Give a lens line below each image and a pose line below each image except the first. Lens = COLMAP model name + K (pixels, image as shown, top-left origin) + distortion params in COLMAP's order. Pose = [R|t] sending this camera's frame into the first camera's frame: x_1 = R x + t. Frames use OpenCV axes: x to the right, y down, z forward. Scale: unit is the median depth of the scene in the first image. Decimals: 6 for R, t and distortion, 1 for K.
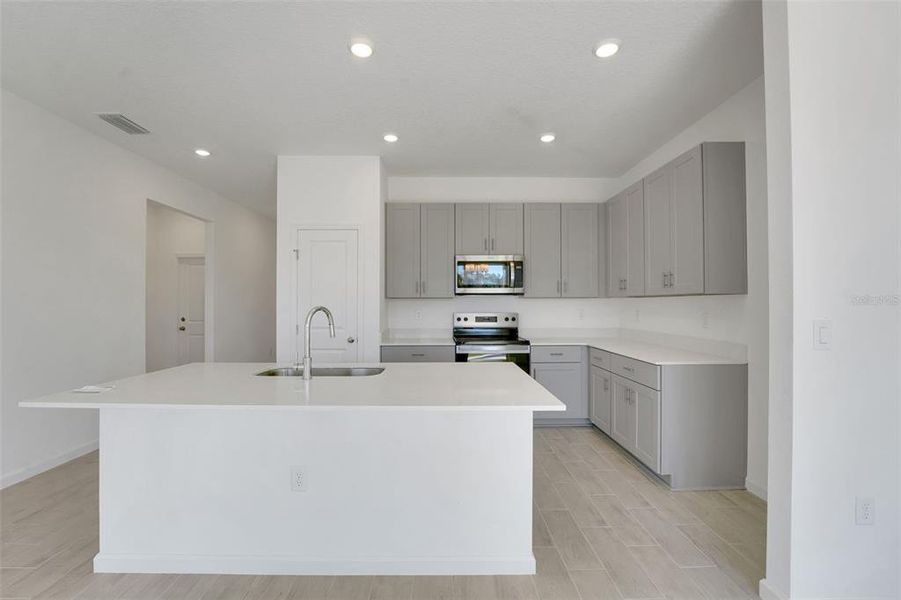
lens RADIAL K [[378.8, 0, 447.8], [0, 378.8, 301.5], [0, 0, 1]] dist [-0.001883, 0.000326]
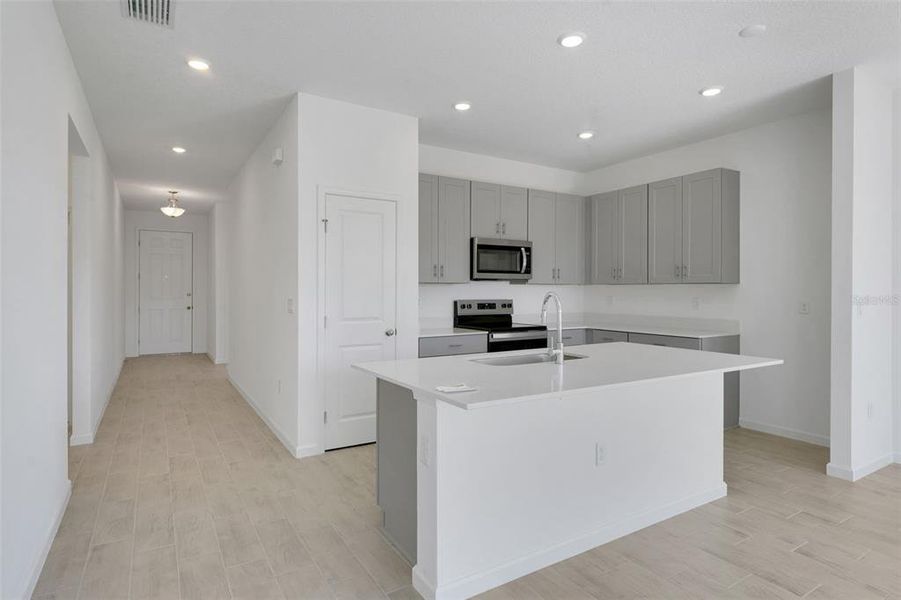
lens RADIAL K [[478.5, 0, 446.6], [0, 478.5, 290.9], [0, 0, 1]] dist [0.013526, 0.000122]
pose [[0.865277, 0.001872, 0.501290, -0.648739], [-0.006890, 0.999943, 0.008158, -0.000422], [-0.501247, -0.010513, 0.865241, 0.018747]]
